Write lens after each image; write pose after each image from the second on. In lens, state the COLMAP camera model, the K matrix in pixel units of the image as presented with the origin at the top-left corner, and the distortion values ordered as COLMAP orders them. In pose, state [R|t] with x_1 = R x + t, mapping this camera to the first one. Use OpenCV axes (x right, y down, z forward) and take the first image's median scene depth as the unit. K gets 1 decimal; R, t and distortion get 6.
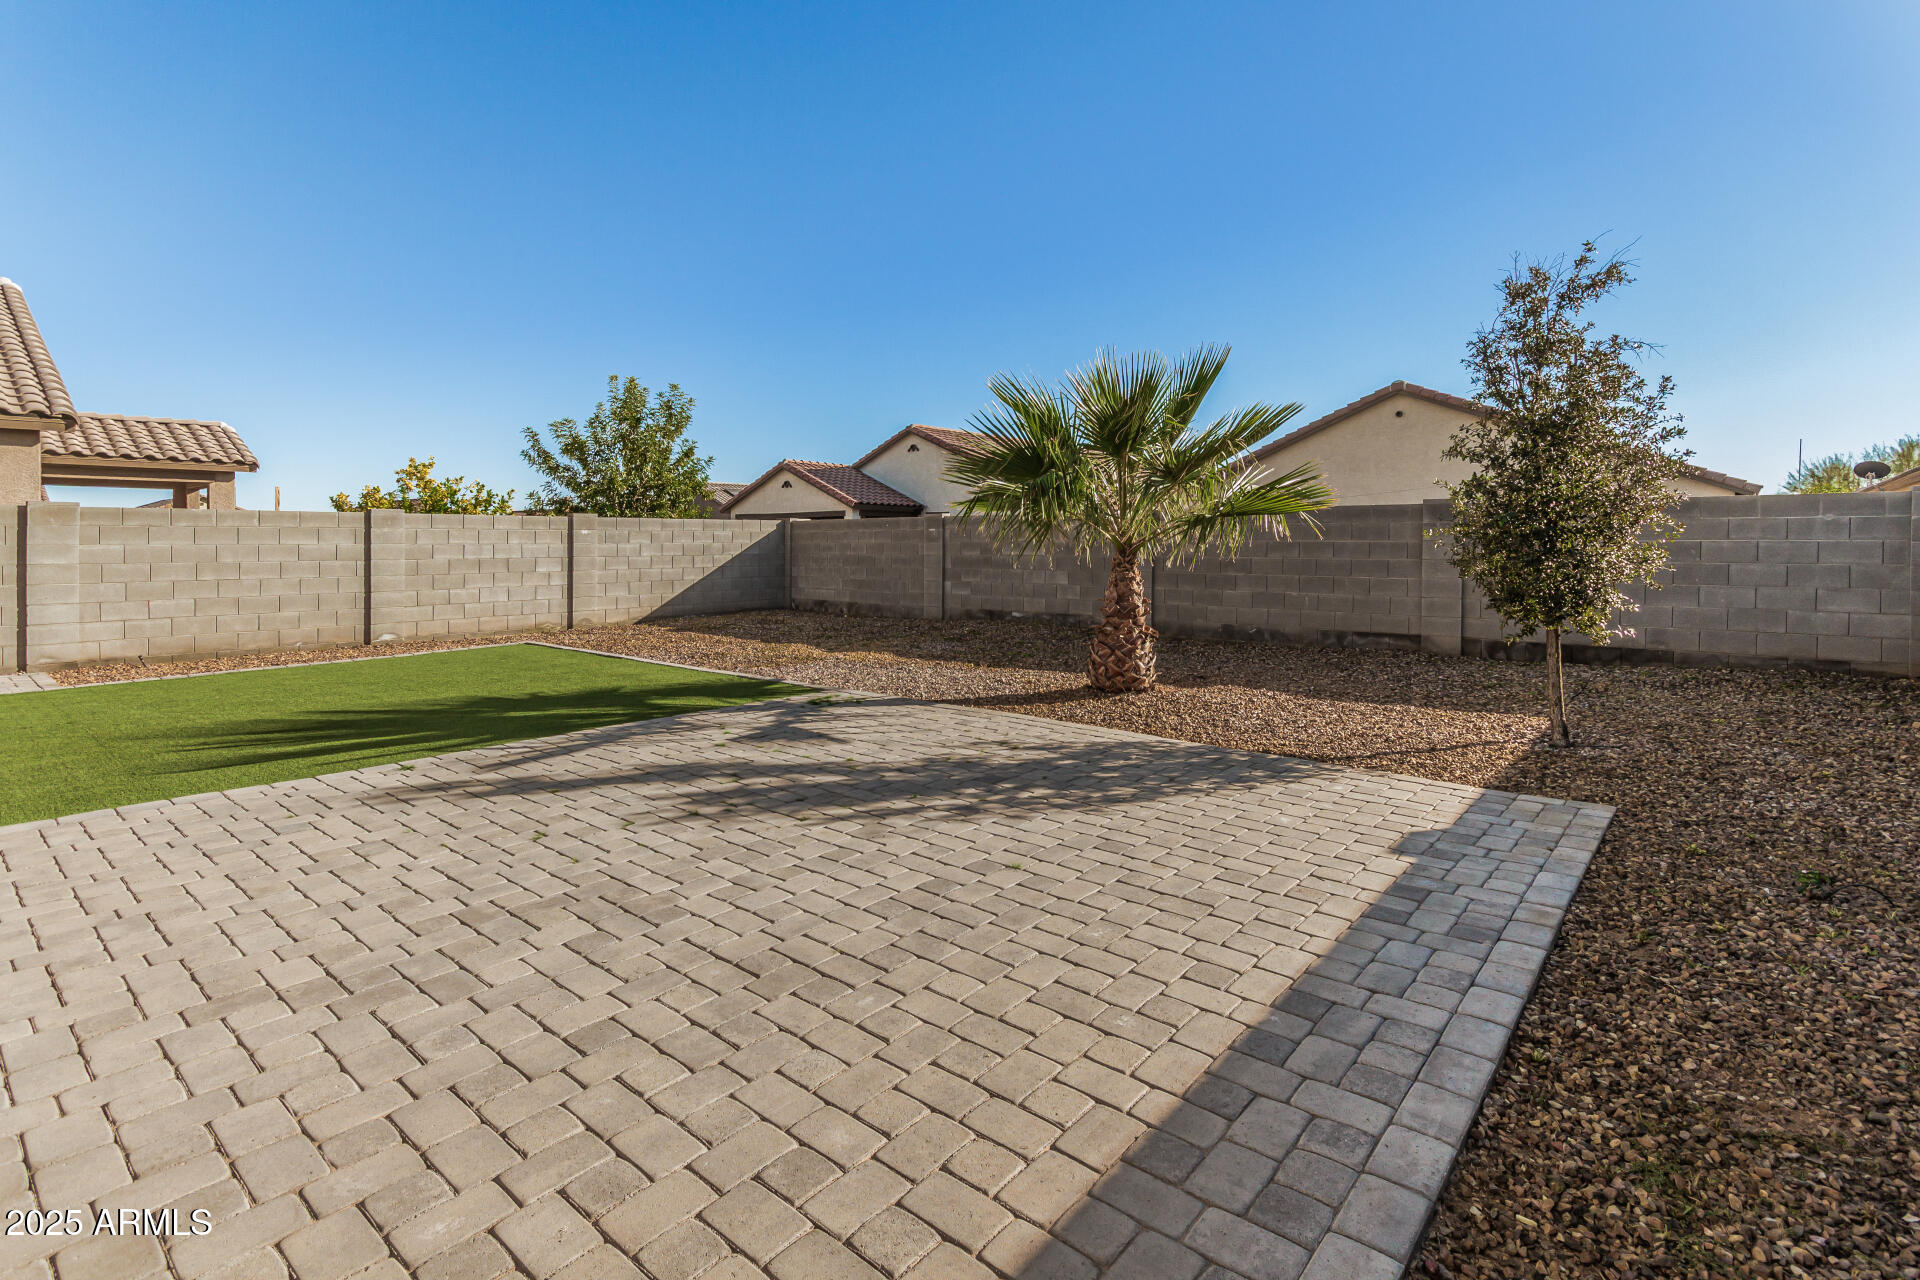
lens RADIAL K [[898.2, 0, 954.8], [0, 898.2, 584.5], [0, 0, 1]] dist [0.006967, 0.000941]
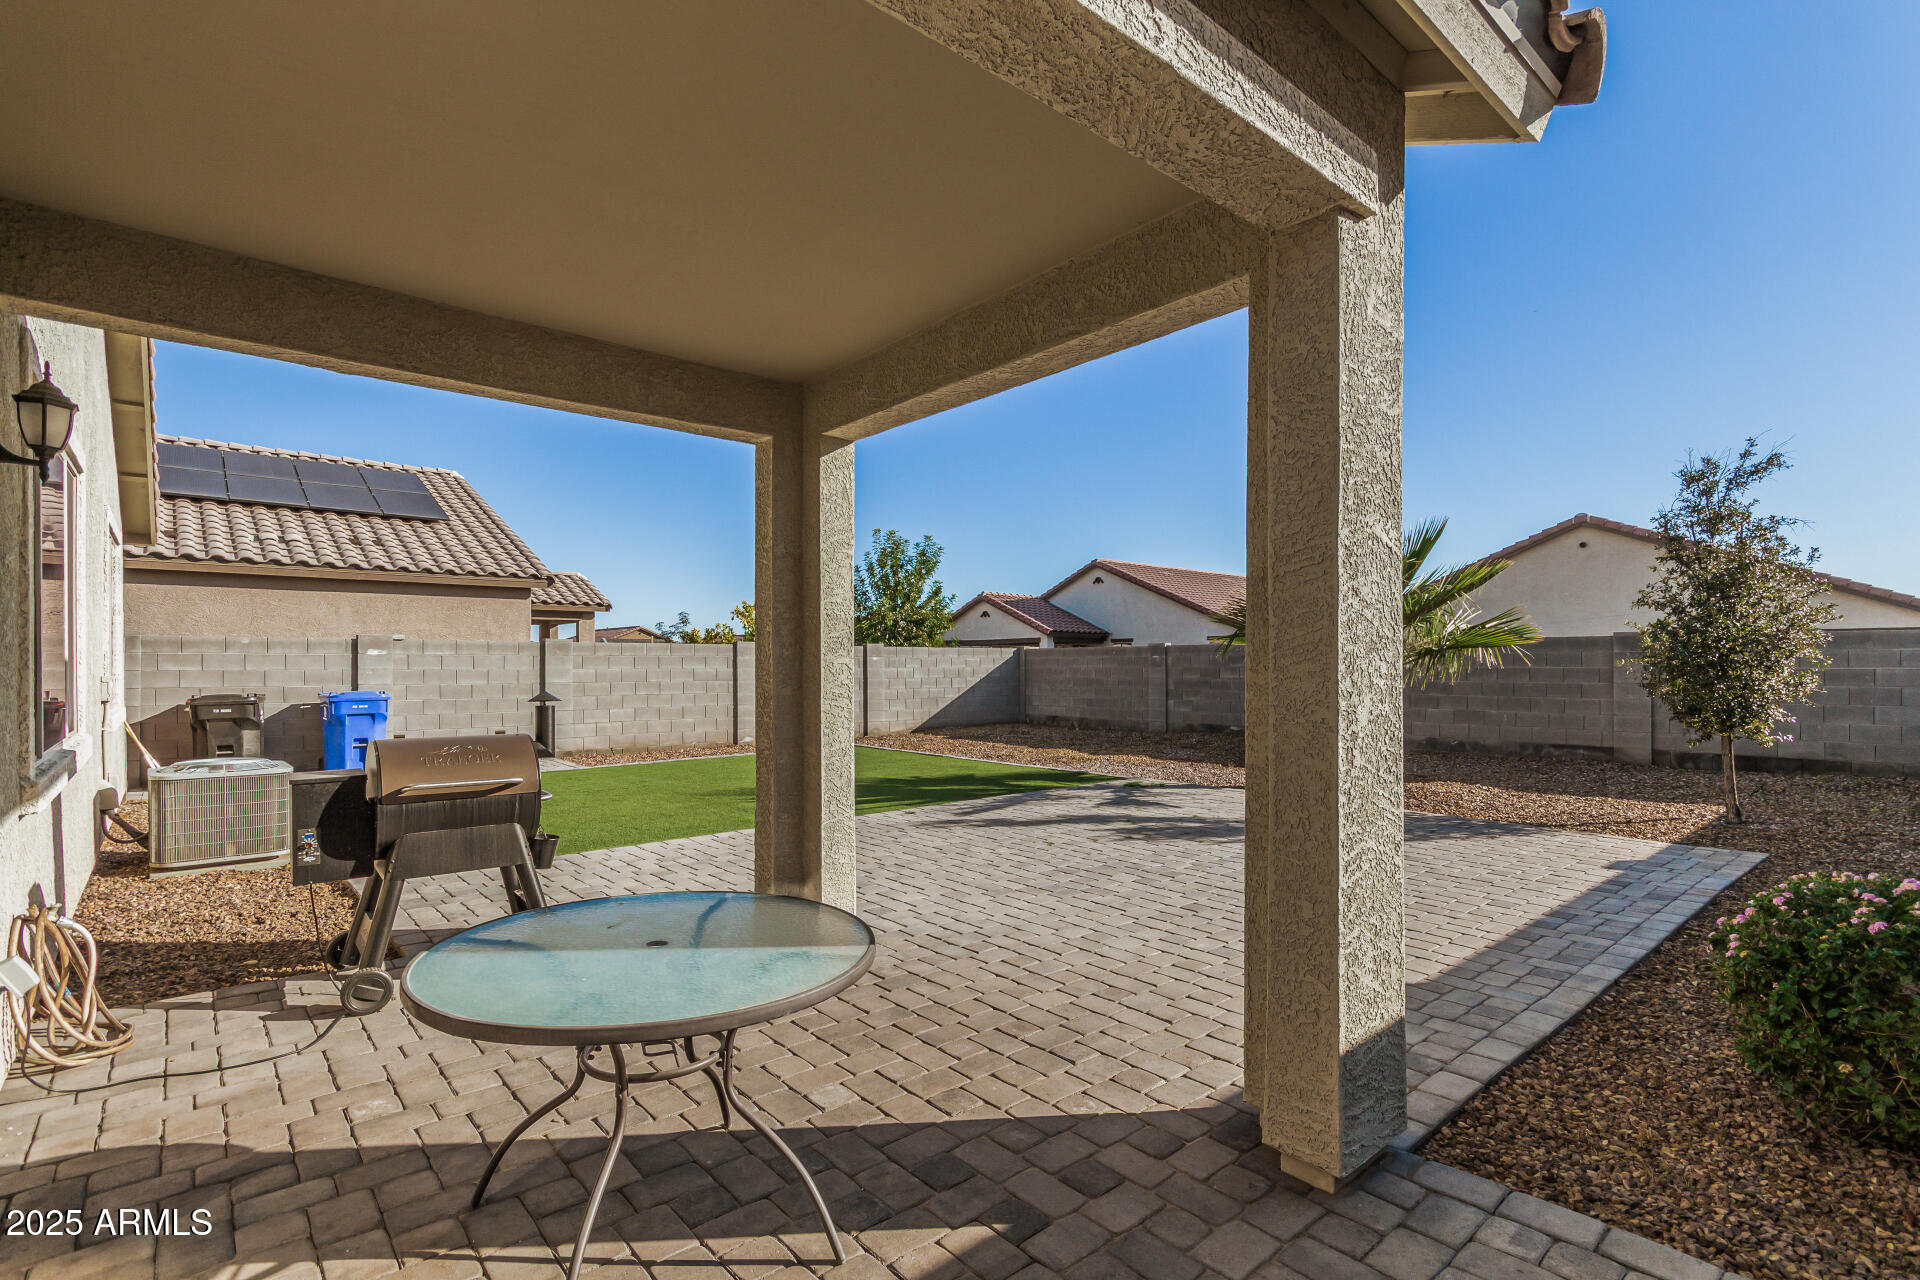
lens RADIAL K [[898.2, 0, 955.9], [0, 898.2, 669.9], [0, 0, 1]] dist [0.006967, 0.000941]
pose [[0.989431, 0.001813, -0.144991, -0.145304], [-0.007728, 0.999160, -0.040241, 0.008021], [0.144796, 0.040936, 0.988614, -0.263593]]
